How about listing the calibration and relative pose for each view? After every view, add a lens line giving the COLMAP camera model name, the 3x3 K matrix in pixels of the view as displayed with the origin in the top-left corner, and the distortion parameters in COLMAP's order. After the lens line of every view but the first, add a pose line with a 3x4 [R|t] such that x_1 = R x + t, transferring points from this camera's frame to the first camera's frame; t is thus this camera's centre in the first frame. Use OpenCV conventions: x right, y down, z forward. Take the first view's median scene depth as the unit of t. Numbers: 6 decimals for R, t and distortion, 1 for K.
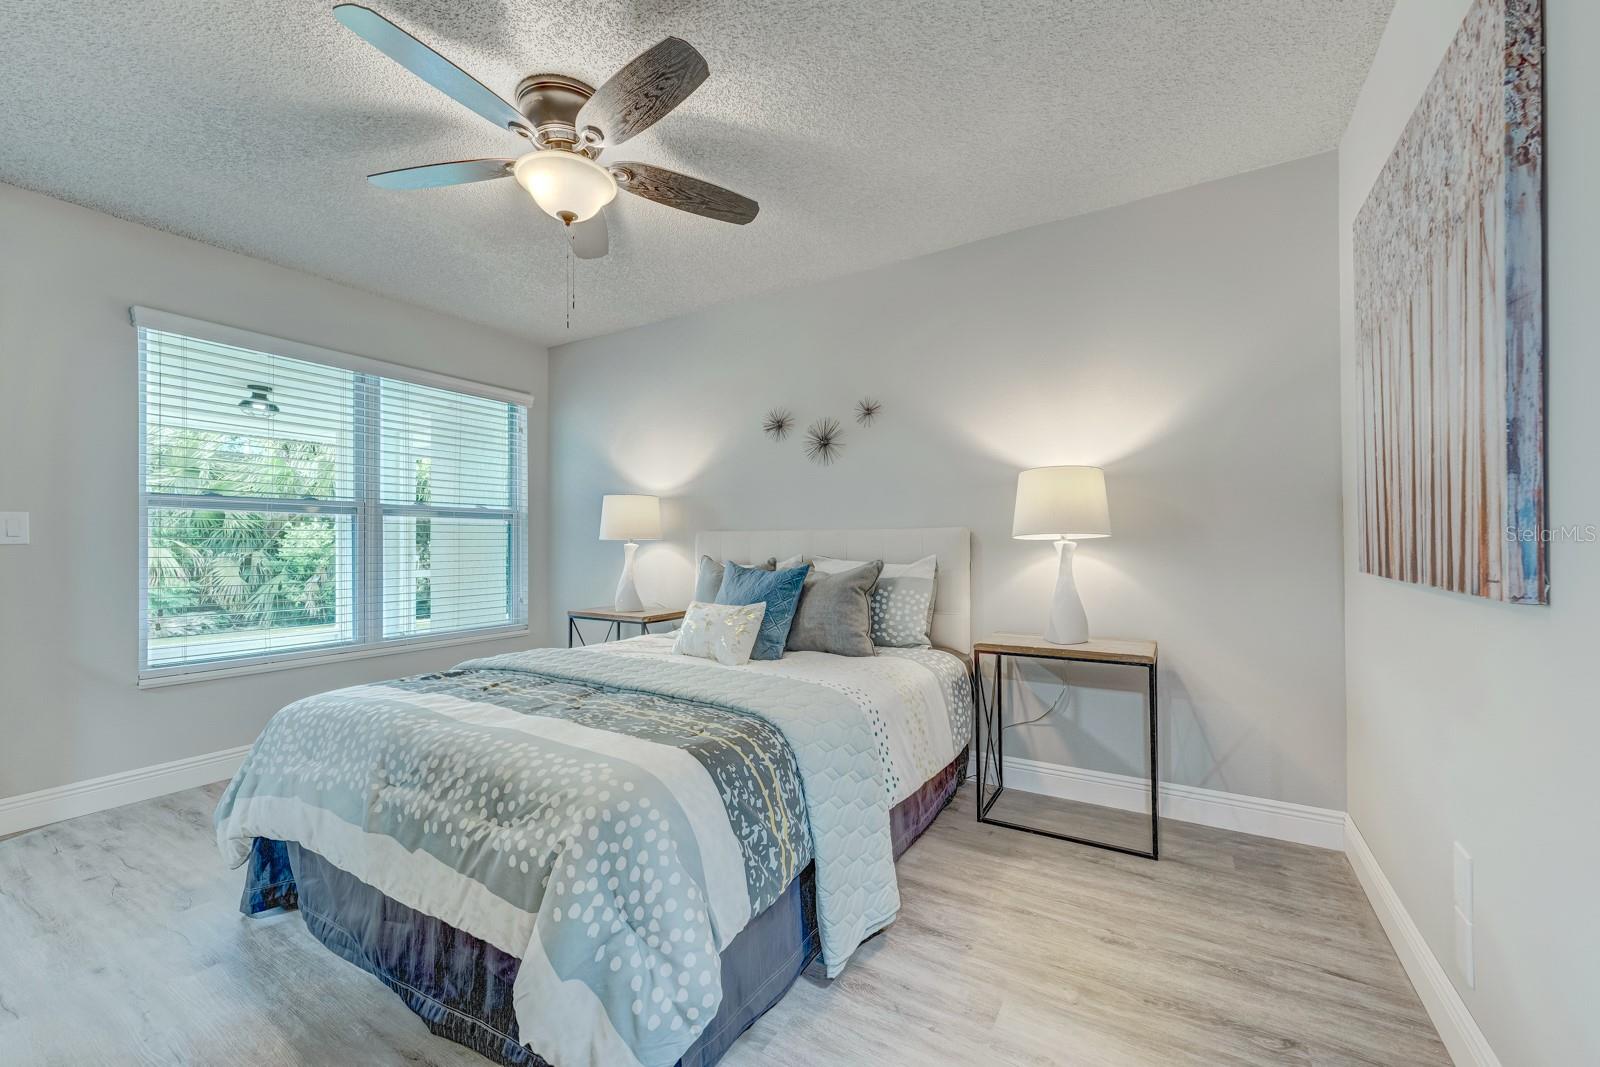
lens RADIAL K [[645.7, 0, 788.8], [0, 645.7, 535.4], [0, 0, 1]] dist [-0.002587, 0.000139]
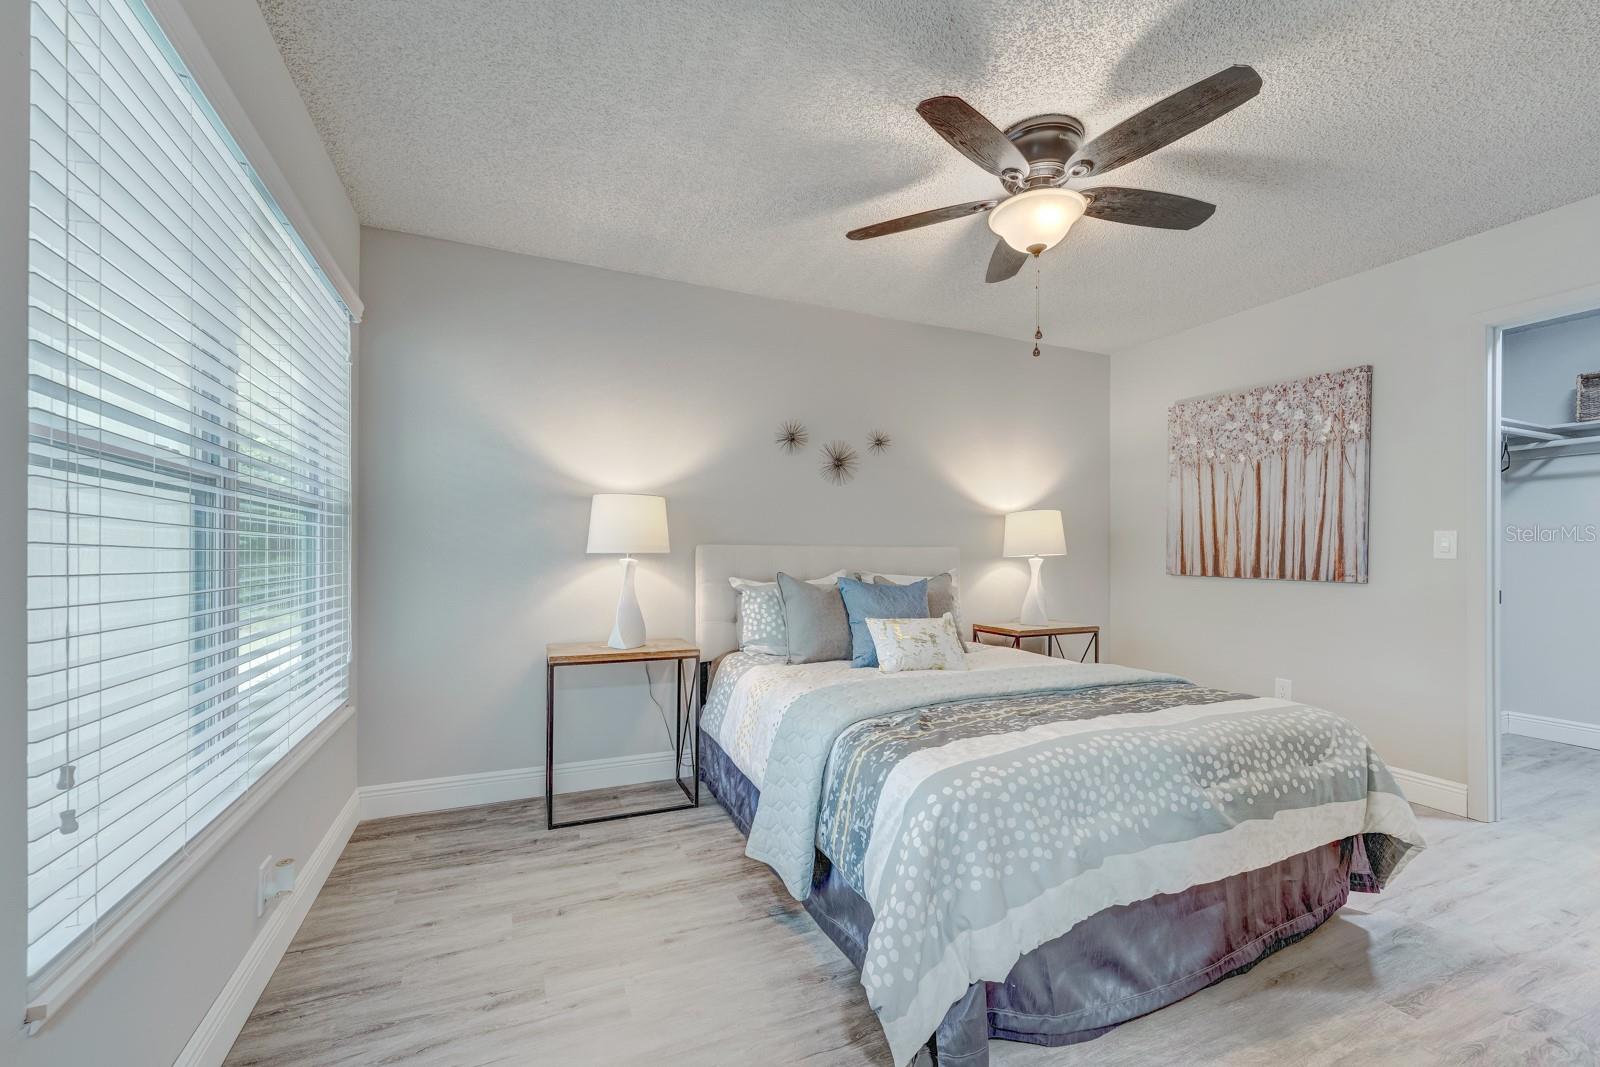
lens RADIAL K [[645.7, 0, 786.7], [0, 645.7, 550.6], [0, 0, 1]] dist [-0.002587, 0.000139]
pose [[0.582509, 0.000447, 0.812824, -0.910720], [-0.020403, 0.999693, 0.014072, -0.009978], [-0.812568, -0.024782, 0.582339, 0.445622]]
